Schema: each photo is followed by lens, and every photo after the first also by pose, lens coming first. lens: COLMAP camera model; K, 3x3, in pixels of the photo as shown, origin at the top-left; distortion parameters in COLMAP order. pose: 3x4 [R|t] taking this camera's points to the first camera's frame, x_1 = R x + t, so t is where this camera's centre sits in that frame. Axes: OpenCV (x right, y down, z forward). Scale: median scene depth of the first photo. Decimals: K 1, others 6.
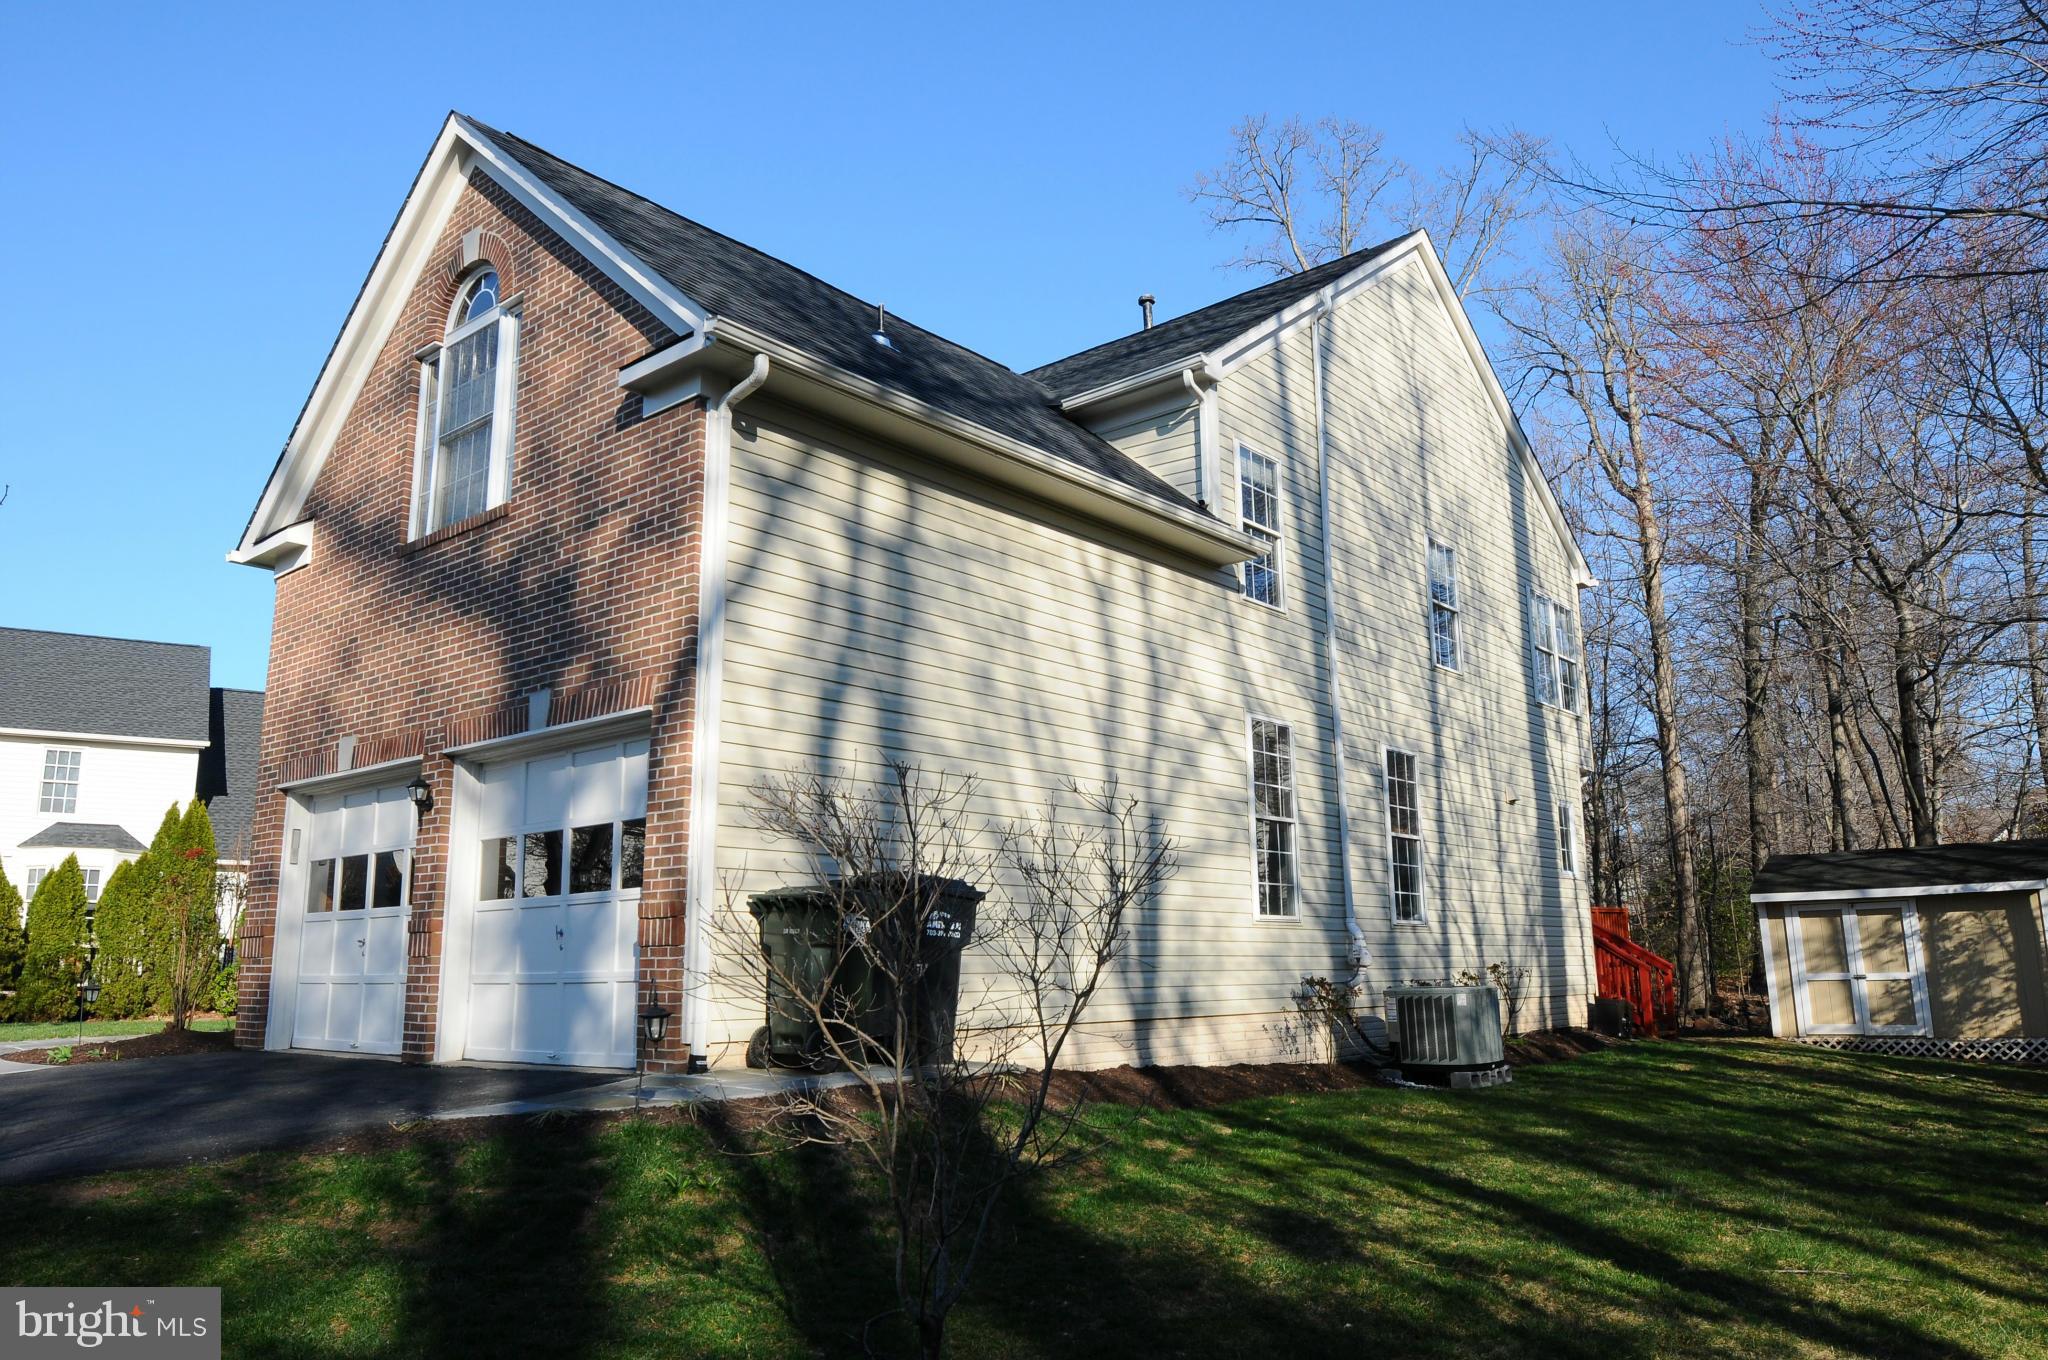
lens RADIAL K [[1425.6, 0, 1037.8], [0, 1425.6, 684.7], [0, 0, 1]] dist [0.000870, -0.038705]
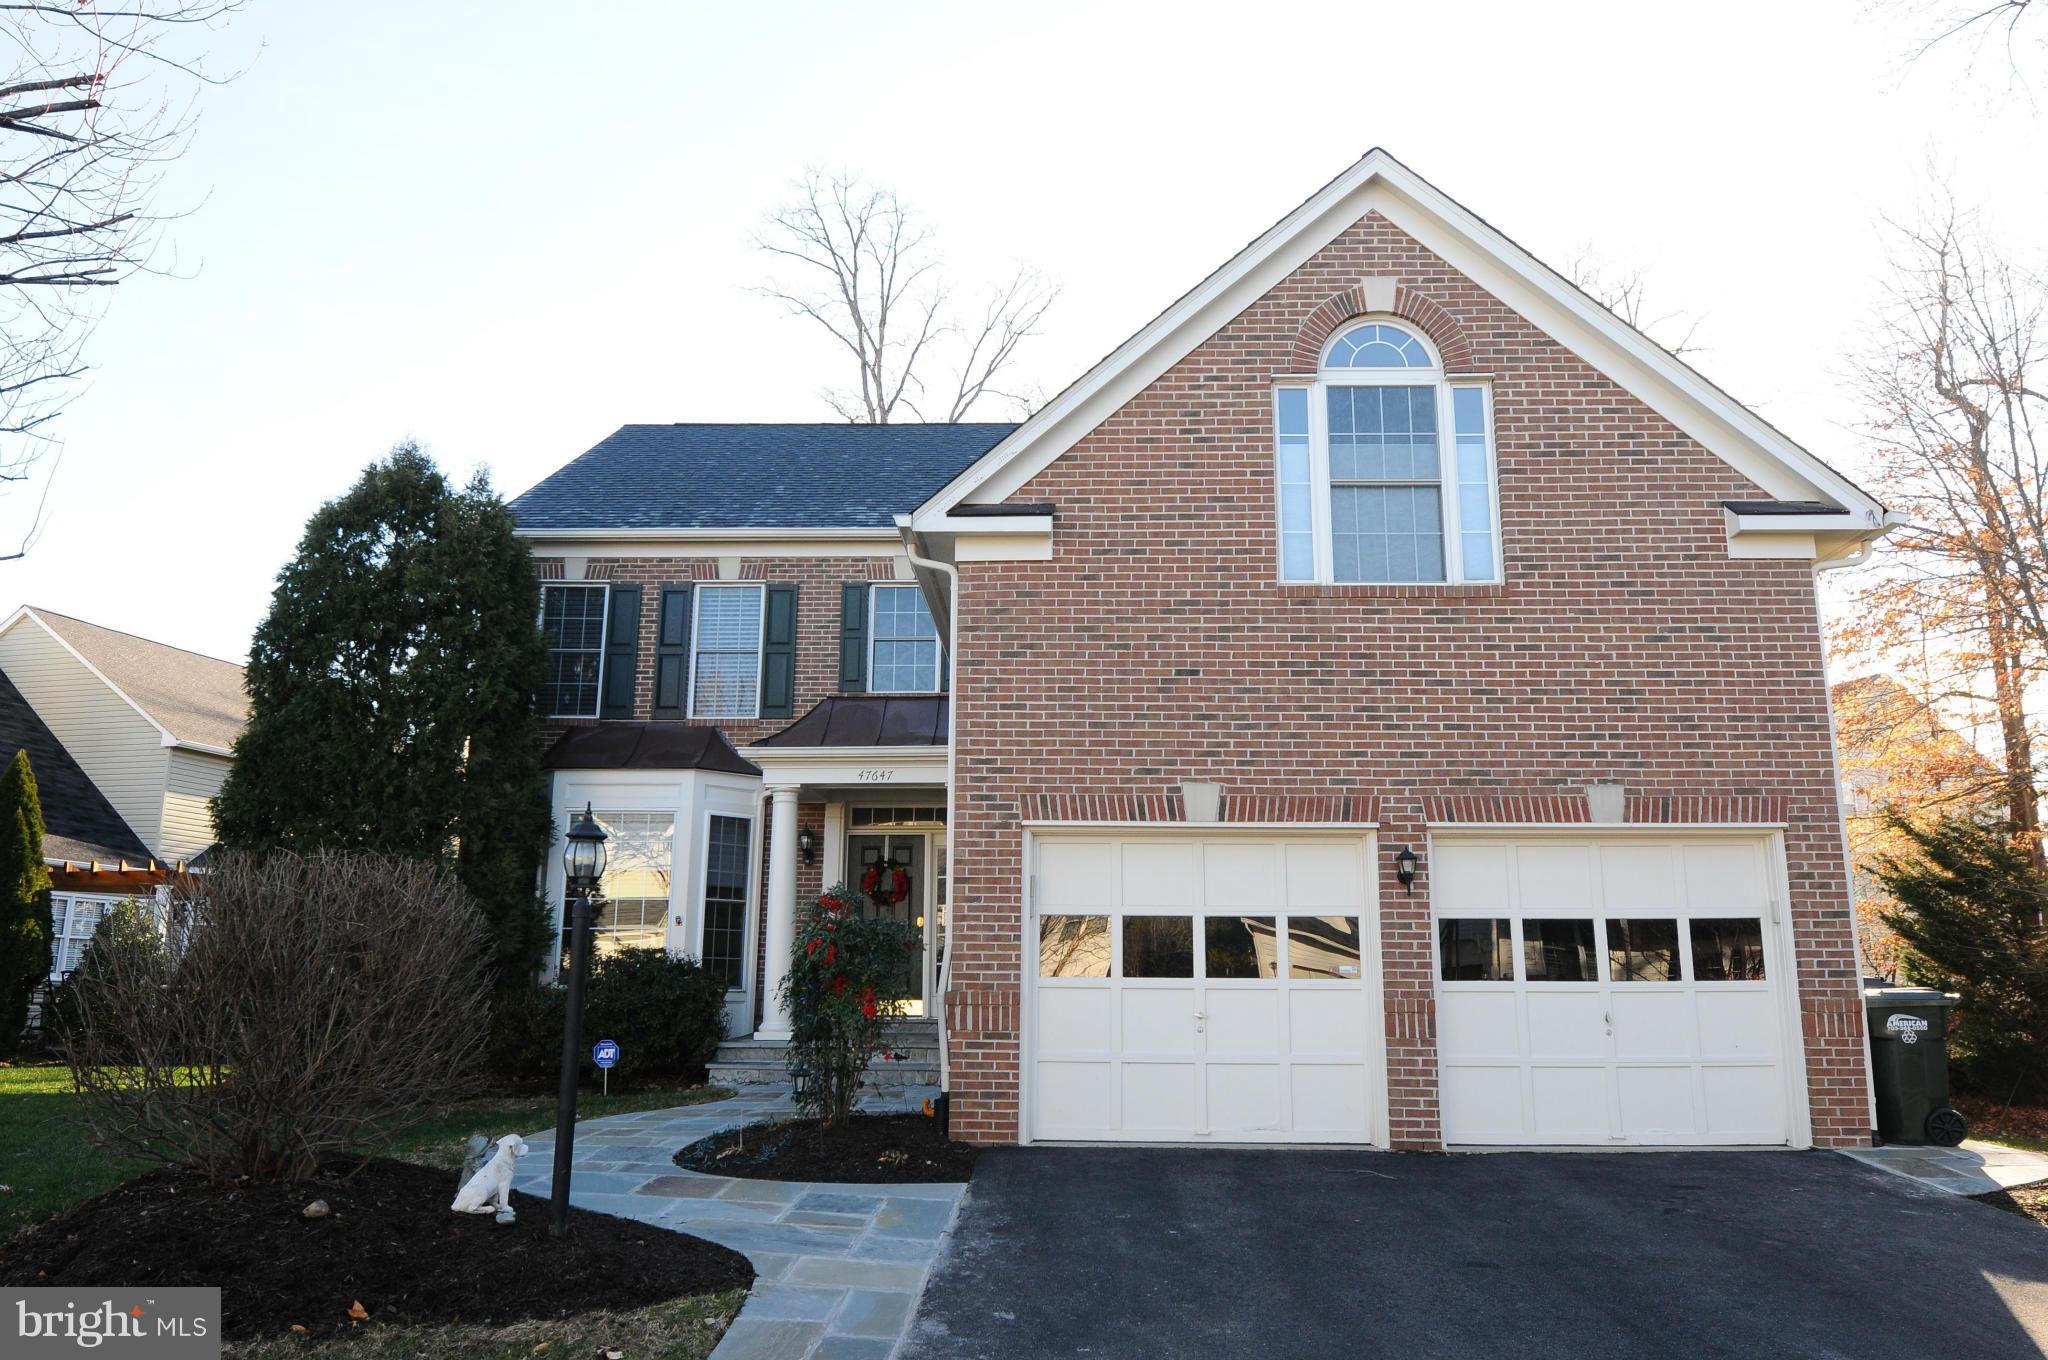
lens RADIAL K [[1425.6, 0, 1037.8], [0, 1425.6, 684.7], [0, 0, 1]] dist [0.000870, -0.038705]
pose [[0.793252, 0.144008, 0.591619, -1.307493], [-0.138293, 0.988848, -0.055274, 0.046471], [-0.592981, -0.037970, 0.804321, 0.407689]]
